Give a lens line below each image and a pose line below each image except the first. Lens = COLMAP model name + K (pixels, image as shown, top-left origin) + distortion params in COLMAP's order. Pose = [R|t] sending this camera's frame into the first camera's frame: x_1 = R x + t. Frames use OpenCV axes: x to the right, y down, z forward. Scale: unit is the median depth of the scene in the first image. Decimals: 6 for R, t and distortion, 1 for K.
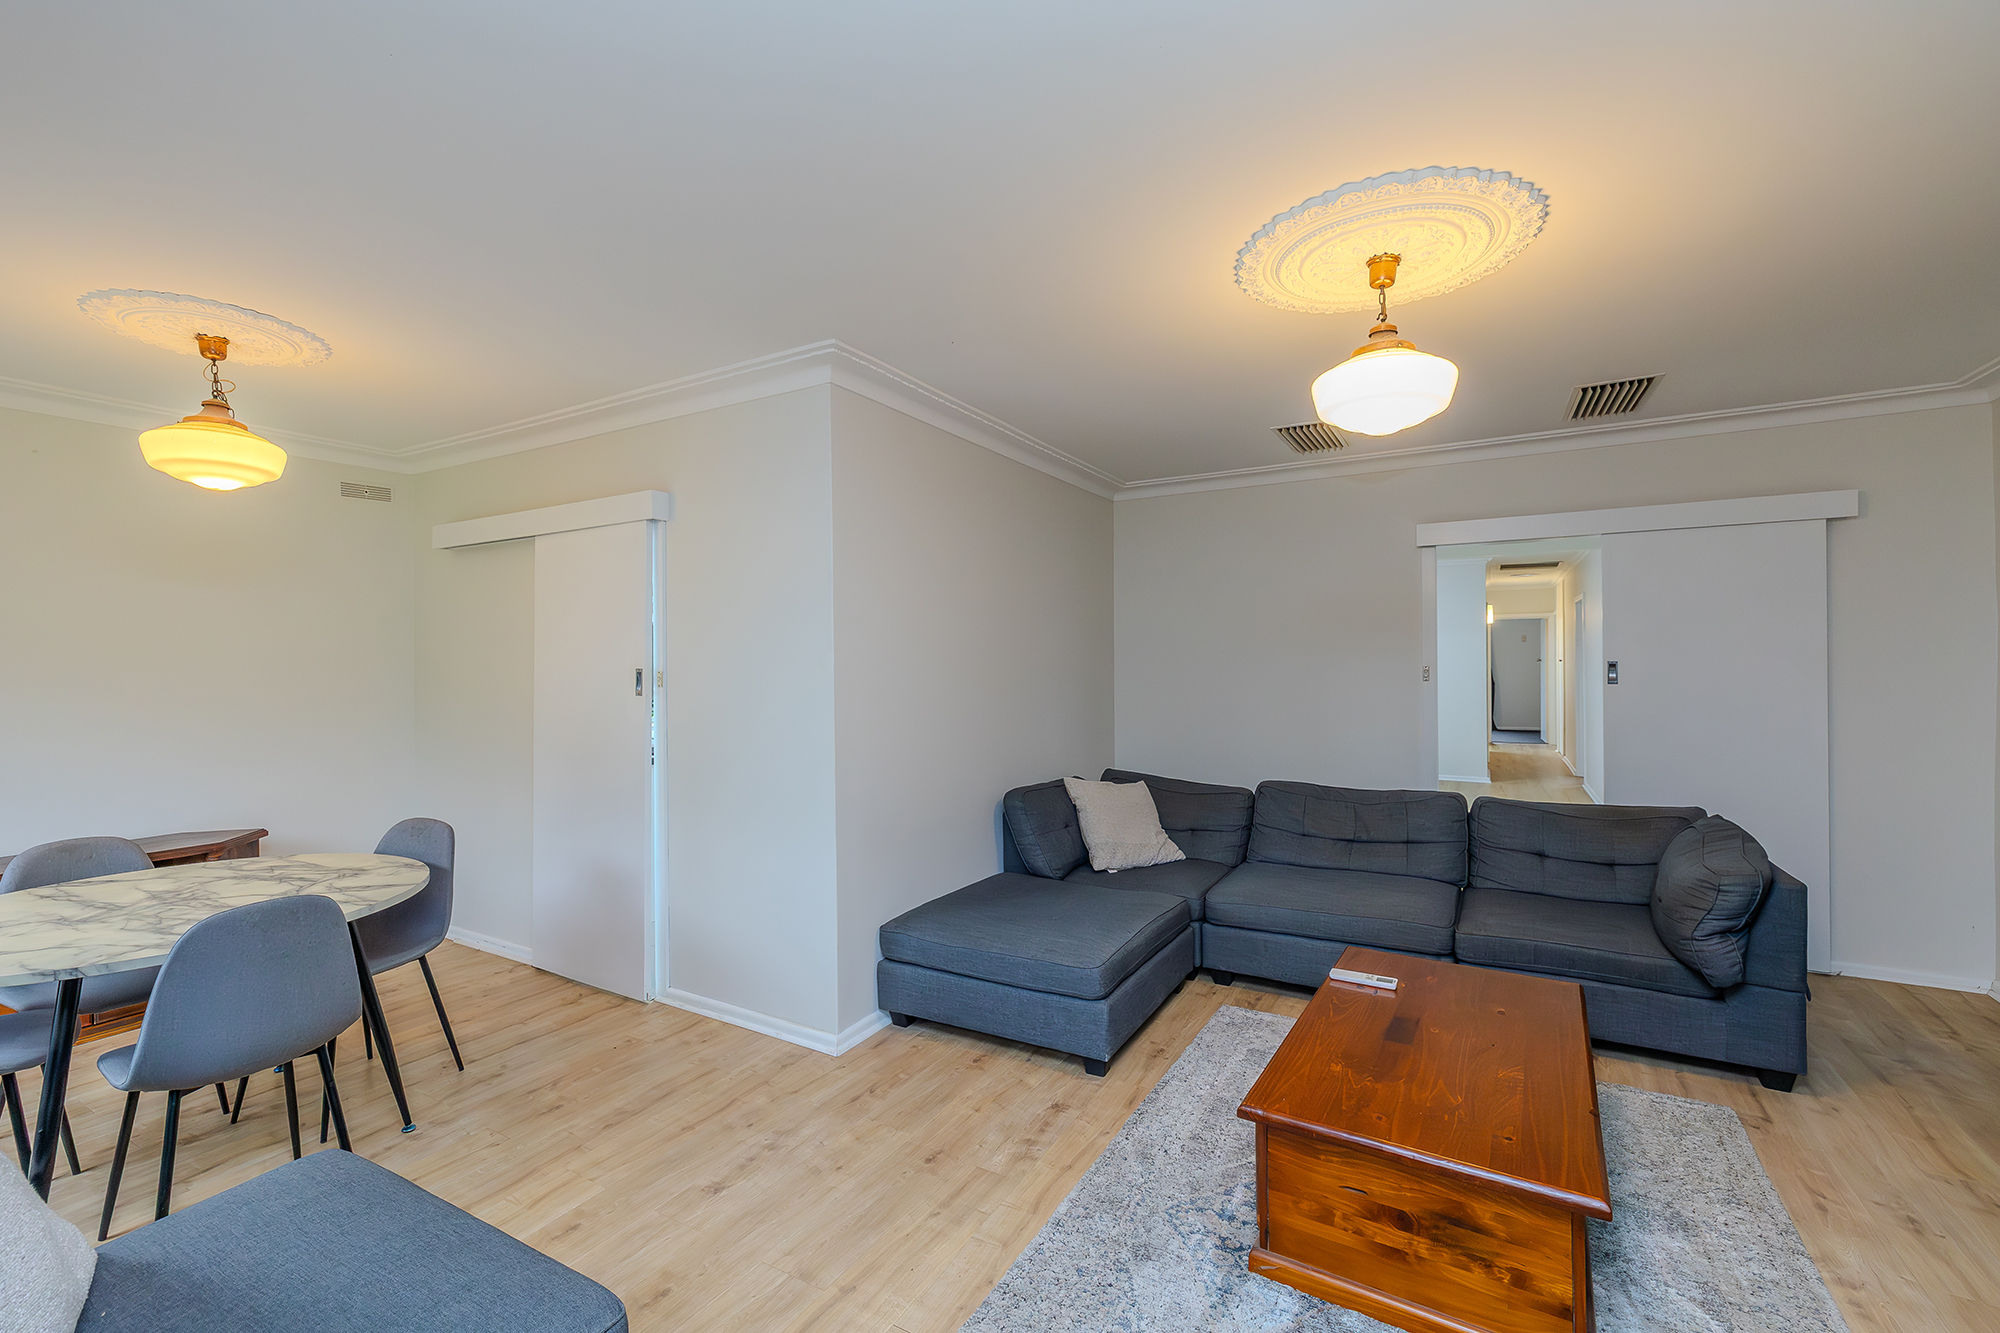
lens RADIAL K [[854.5, 0, 1008.3], [0, 854.5, 668.2], [0, 0, 1]] dist [-0.002137, -0.000019]
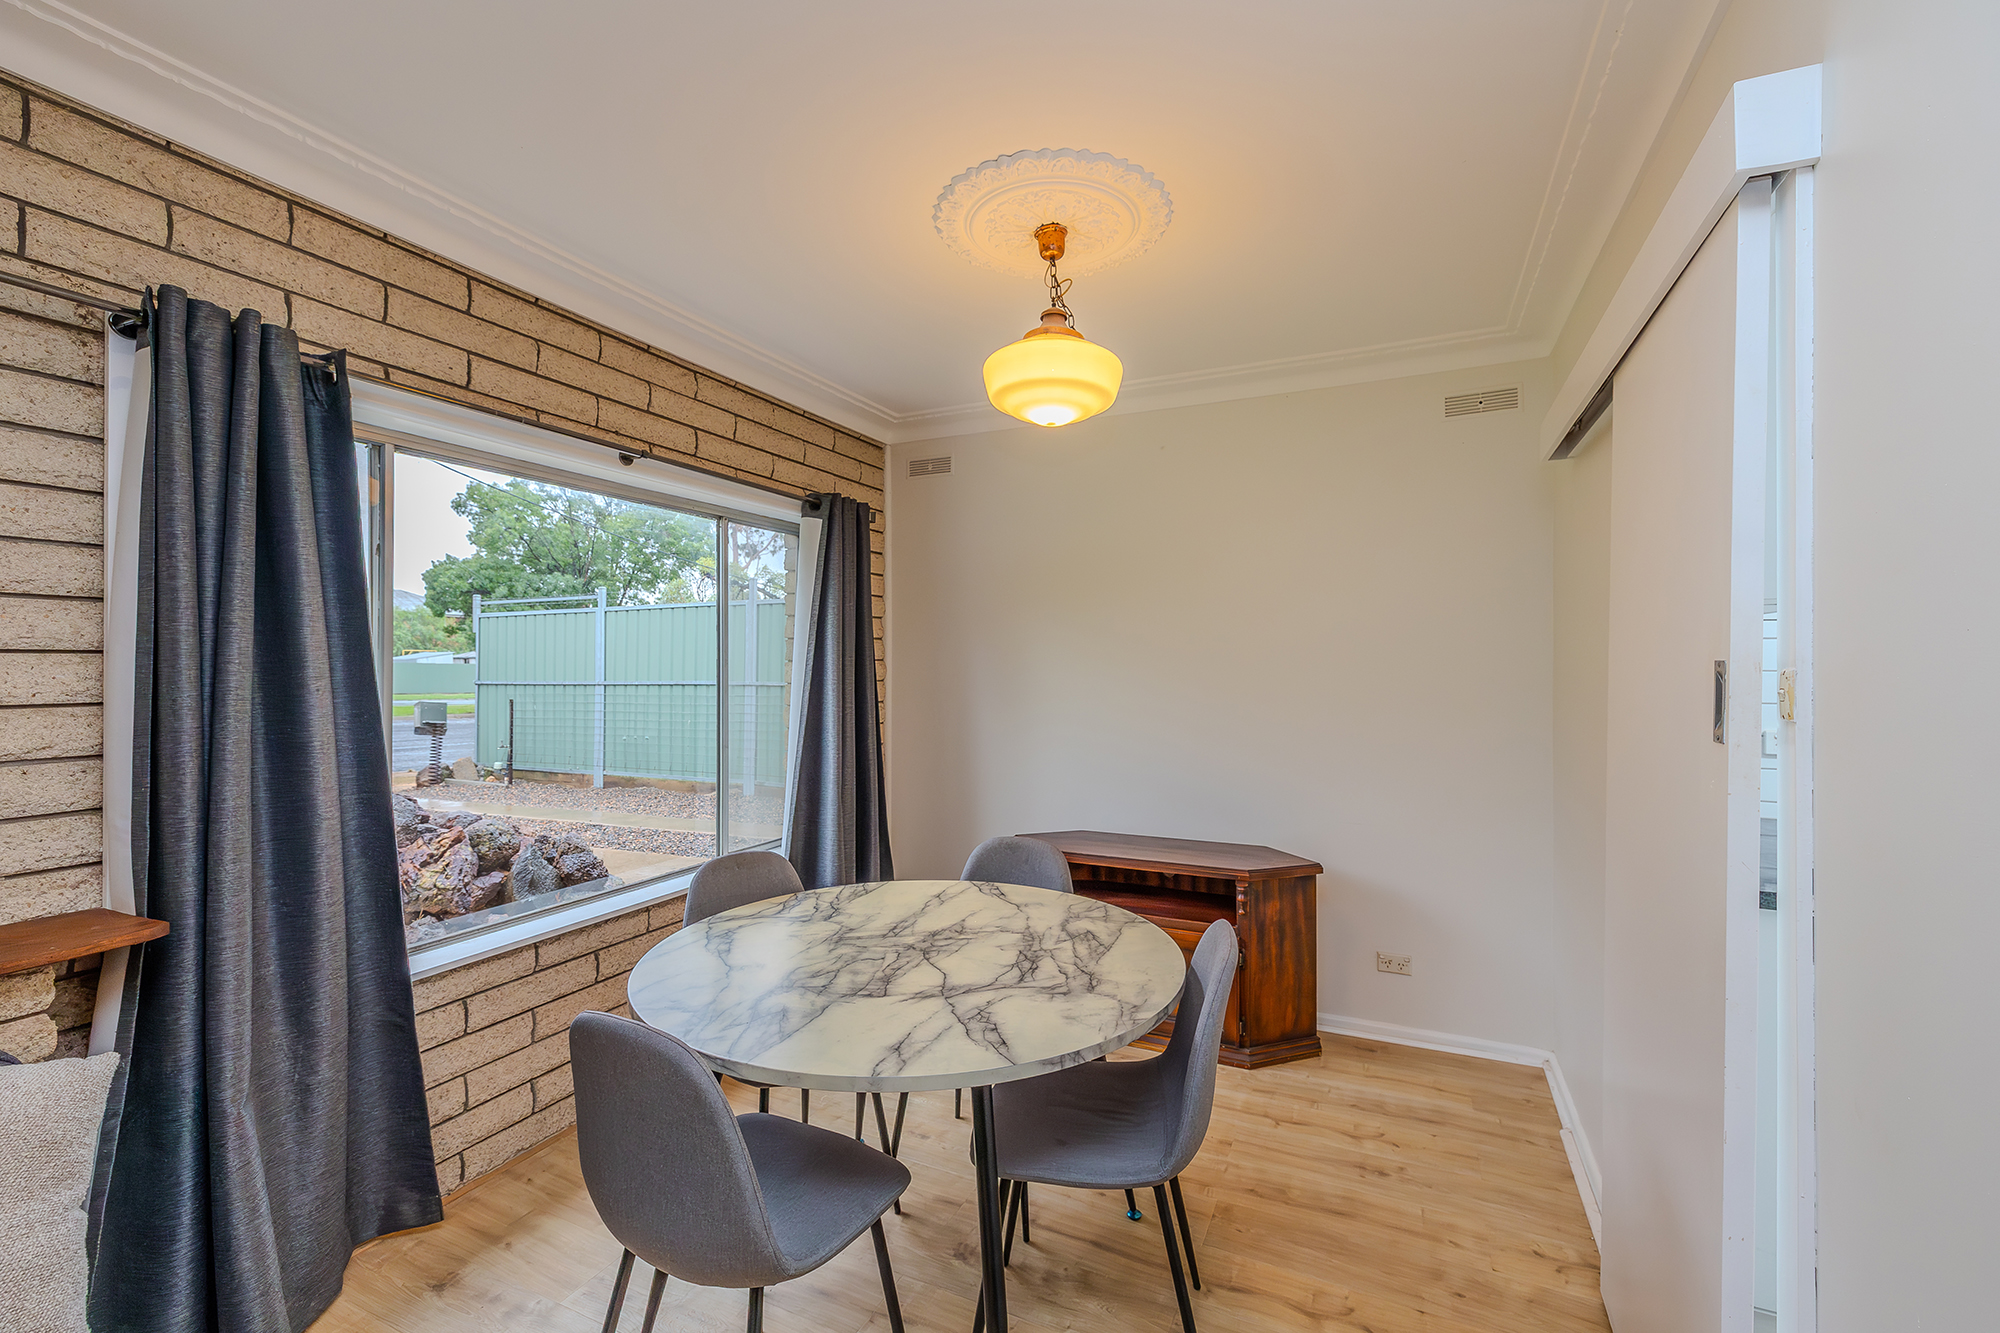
lens RADIAL K [[854.5, 0, 1008.3], [0, 854.5, 668.2], [0, 0, 1]] dist [-0.002137, -0.000019]
pose [[0.072803, 0.014031, -0.997248, -0.156851], [-0.013278, 0.999826, 0.013098, 0.001115], [0.997258, 0.012287, 0.072976, 0.905386]]
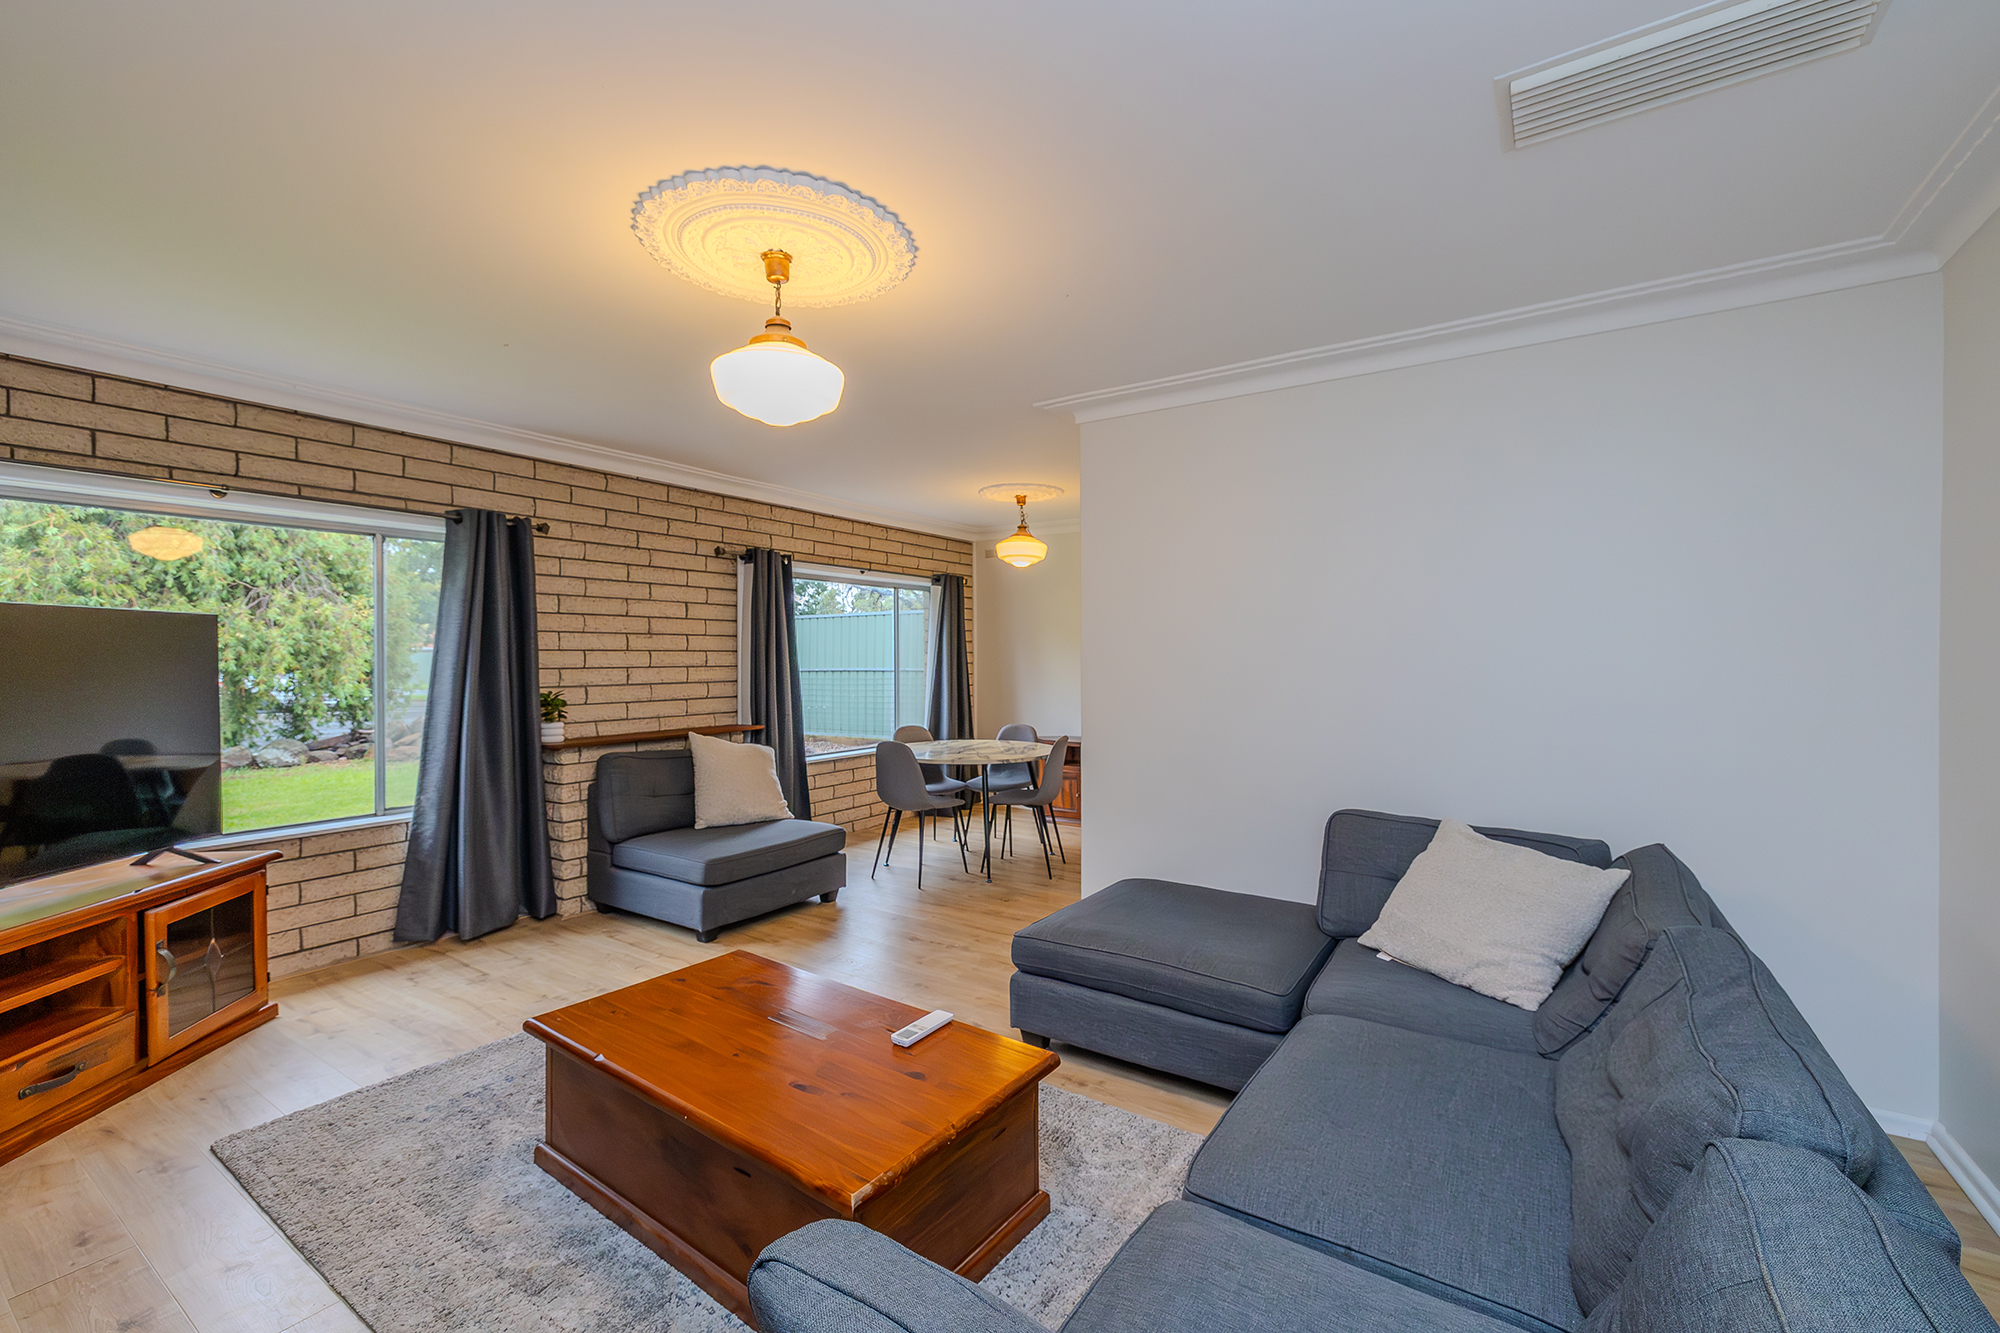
lens RADIAL K [[854.5, 0, 1008.3], [0, 854.5, 668.2], [0, 0, 1]] dist [-0.002137, -0.000019]
pose [[-0.069338, 0.023639, -0.997313, 1.211795], [-0.006541, 0.999687, 0.024150, -0.007467], [0.997572, 0.008198, -0.069161, 1.116070]]
